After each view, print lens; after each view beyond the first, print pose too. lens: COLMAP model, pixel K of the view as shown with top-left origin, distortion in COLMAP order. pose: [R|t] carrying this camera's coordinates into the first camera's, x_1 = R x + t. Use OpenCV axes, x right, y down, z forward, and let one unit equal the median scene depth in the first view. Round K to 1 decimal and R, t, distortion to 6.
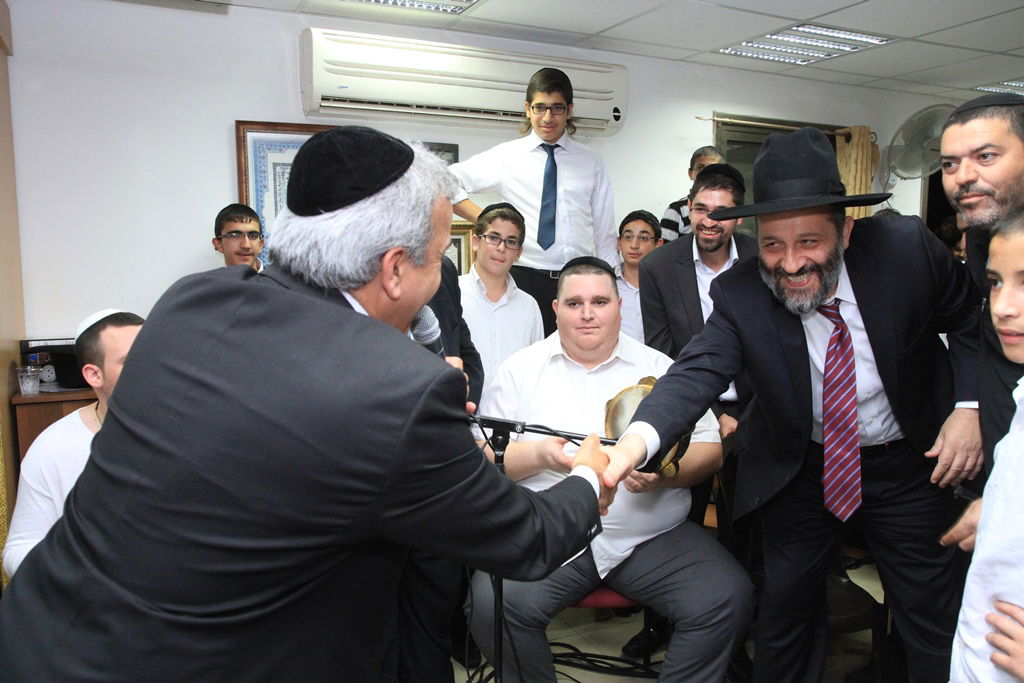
lens RADIAL K [[833.0, 0, 512.0], [0, 833.0, 341.5], [0, 0, 1]] dist [-0.068380, 0.009198]
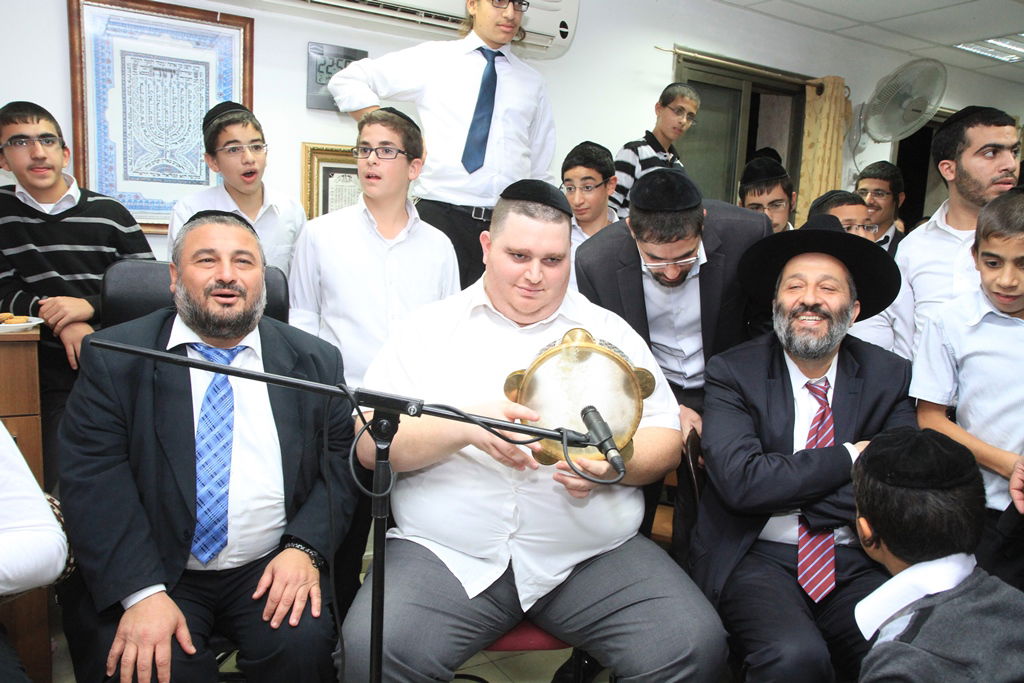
lens RADIAL K [[833.0, 0, 512.0], [0, 833.0, 341.5], [0, 0, 1]] dist [-0.068380, 0.009198]
pose [[0.995009, 0.039485, 0.091642, 0.013148], [-0.042118, 0.998749, 0.026969, 0.017335], [-0.090462, -0.030694, 0.995427, 0.195013]]
